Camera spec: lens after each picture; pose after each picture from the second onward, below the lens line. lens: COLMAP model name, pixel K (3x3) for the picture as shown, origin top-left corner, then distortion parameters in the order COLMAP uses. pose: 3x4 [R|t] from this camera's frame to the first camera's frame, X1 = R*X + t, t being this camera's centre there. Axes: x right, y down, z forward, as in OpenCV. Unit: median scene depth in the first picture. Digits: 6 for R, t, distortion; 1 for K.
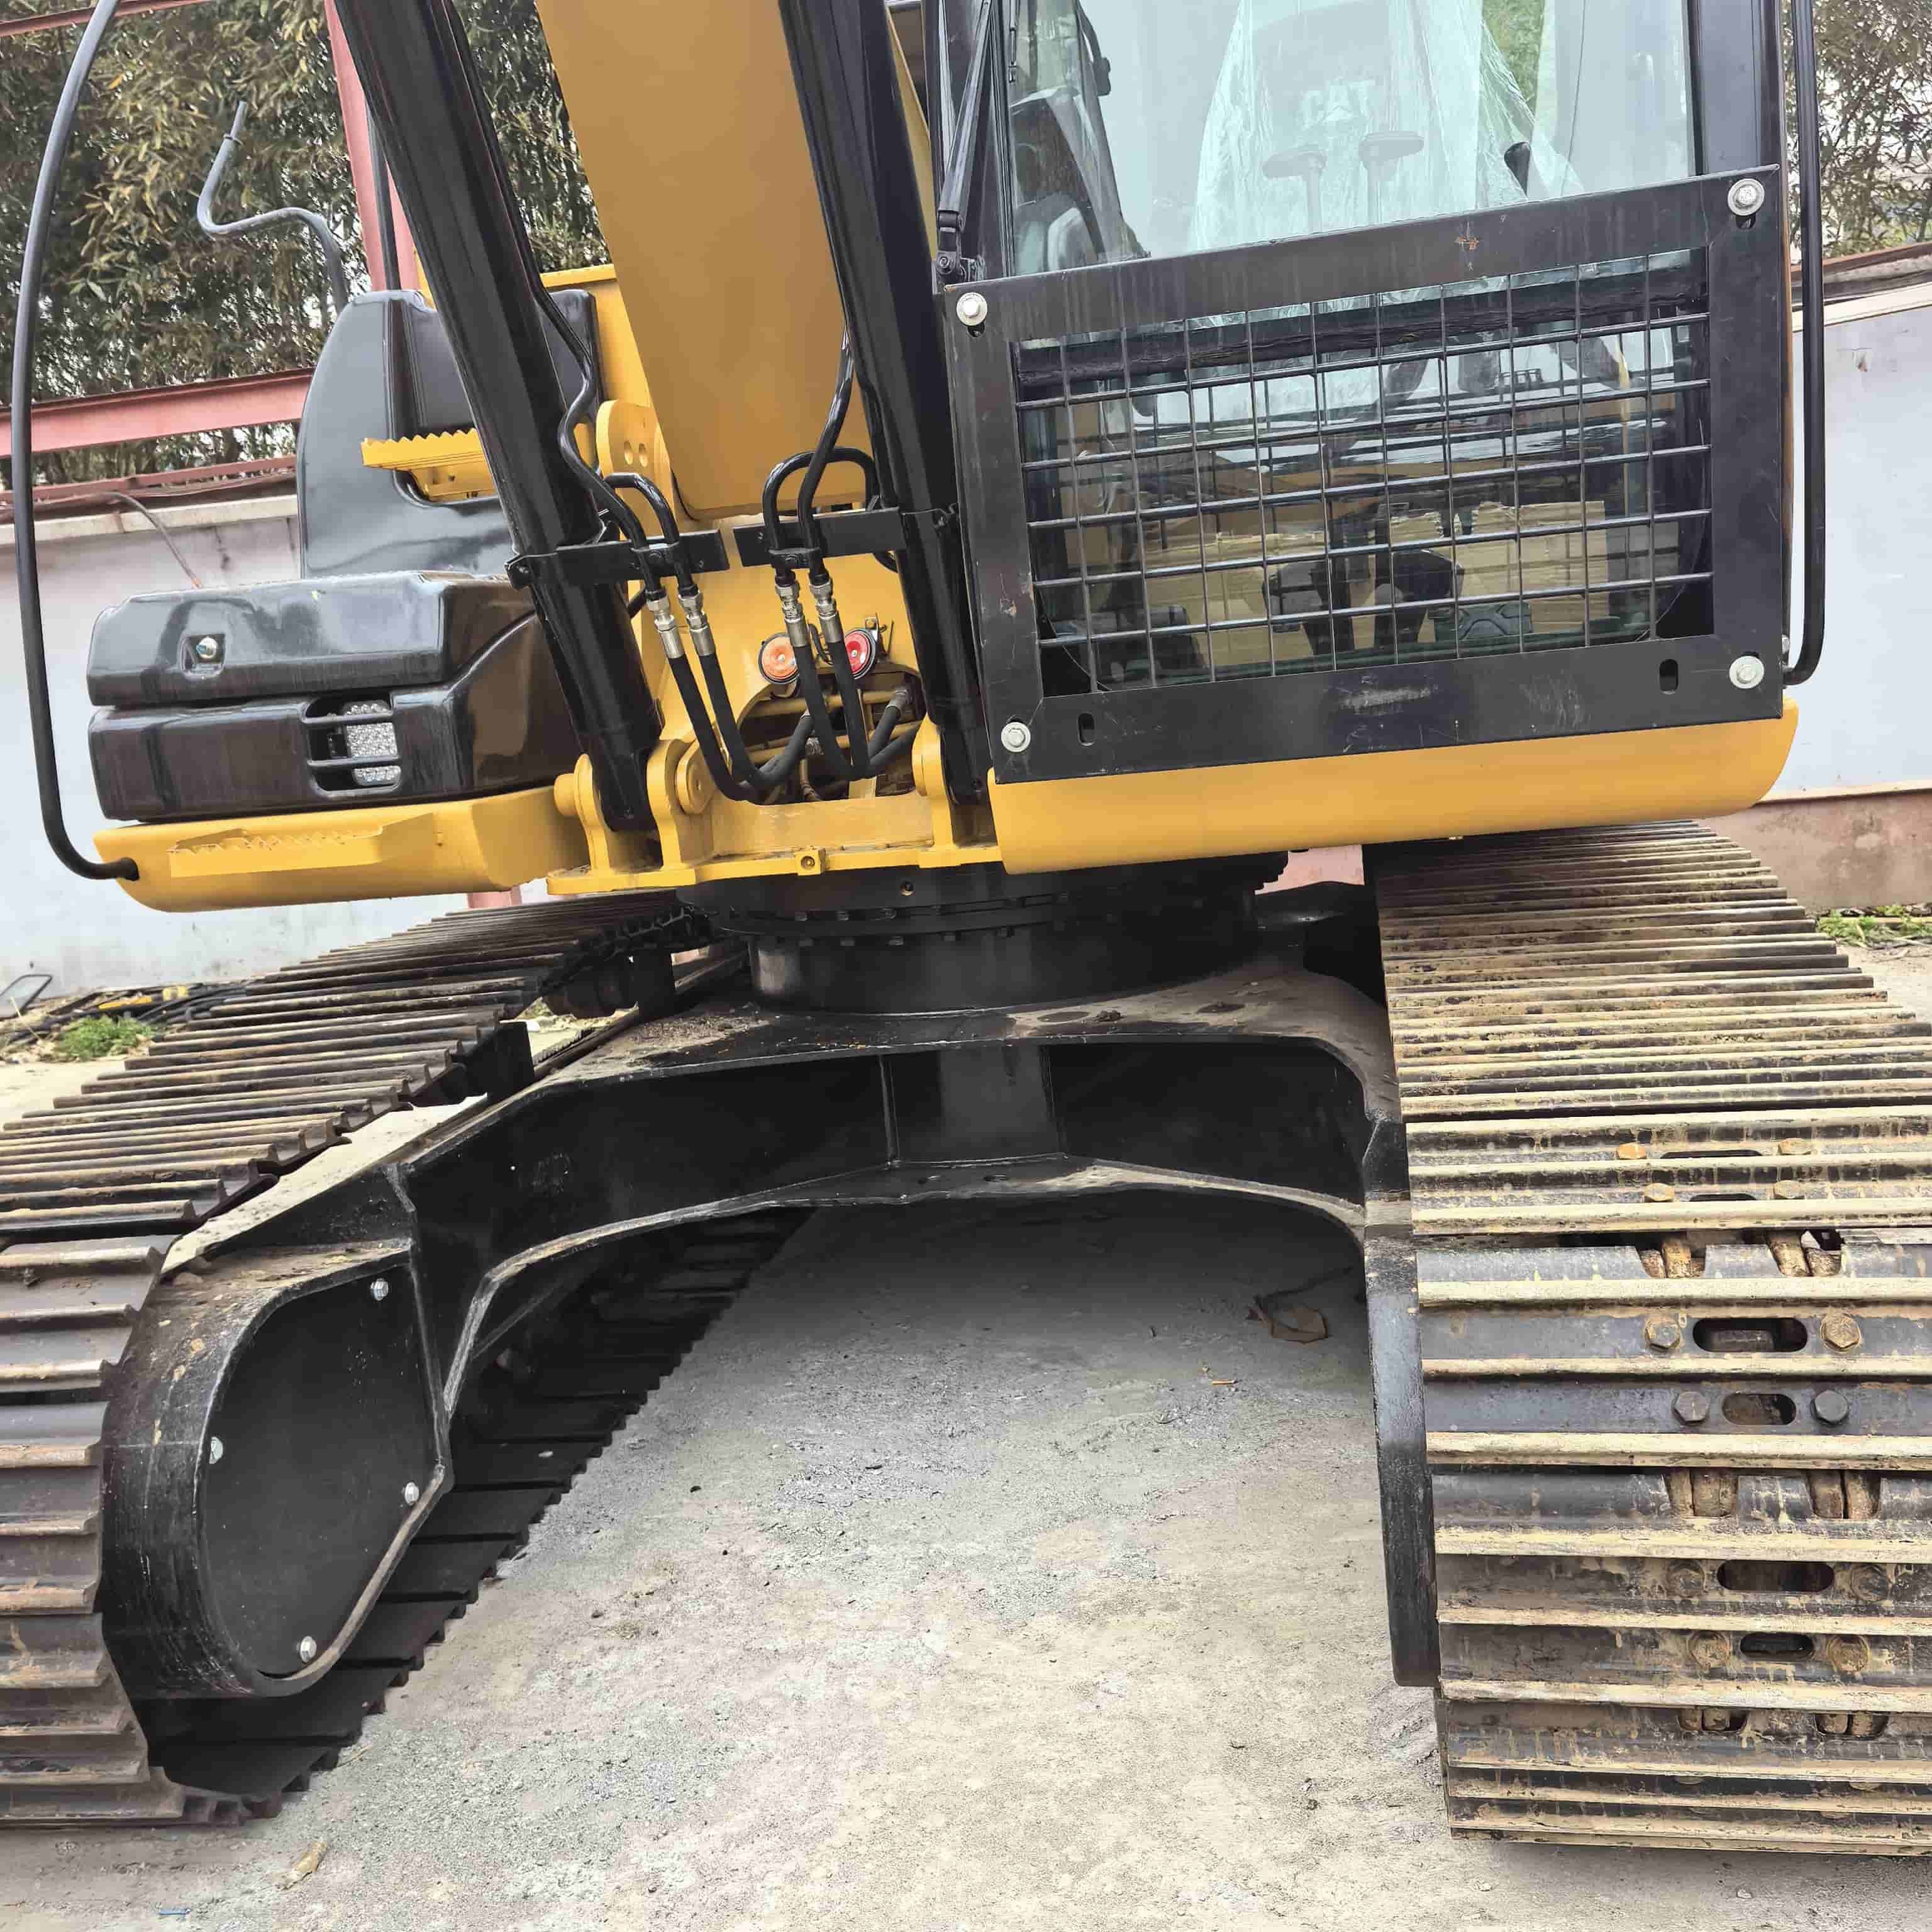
lens RADIAL K [[2029.0, 0, 986.3], [0, 2029.0, 981.9], [0, 0, 1]] dist [0.031856, 0.086641]
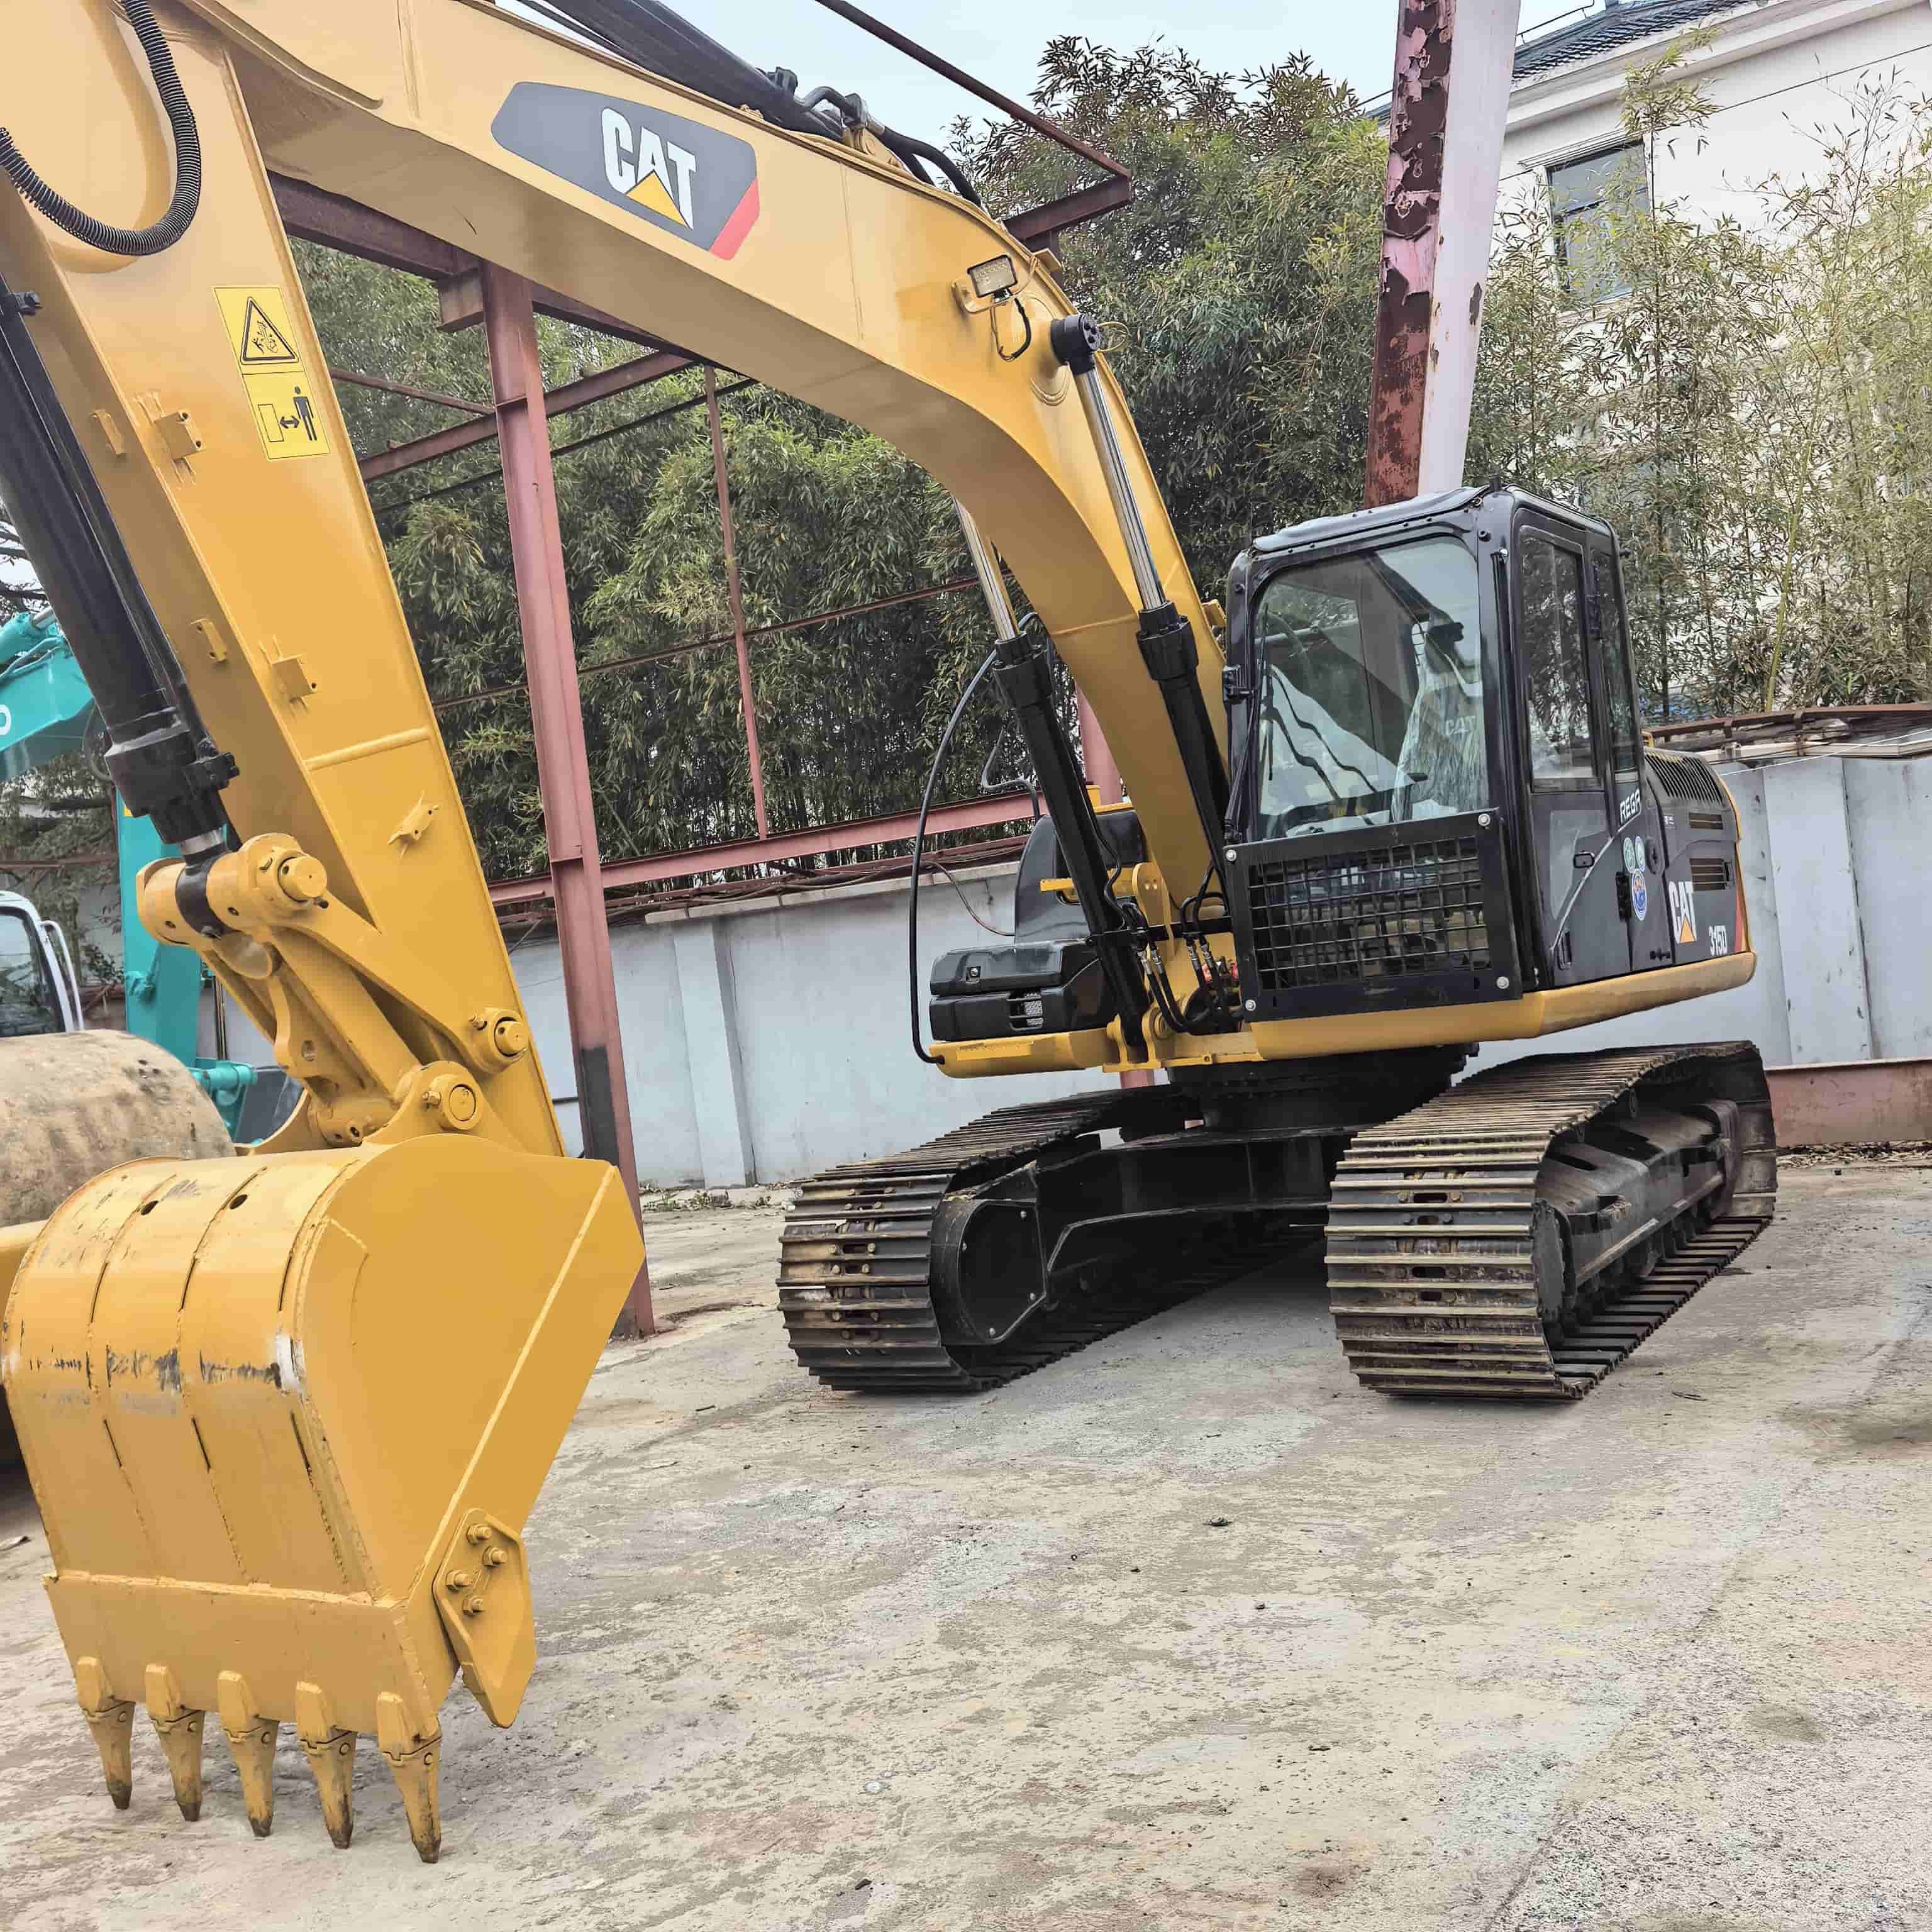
lens RADIAL K [[2018.5, 0, 971.2], [0, 2018.5, 993.1], [0, 0, 1]] dist [0.065929, -0.021178]
pose [[0.934319, -0.001600, -0.356433, 0.504368], [-0.044592, 0.991609, -0.121339, 0.165401], [0.353637, 0.129264, 0.926408, -1.307799]]
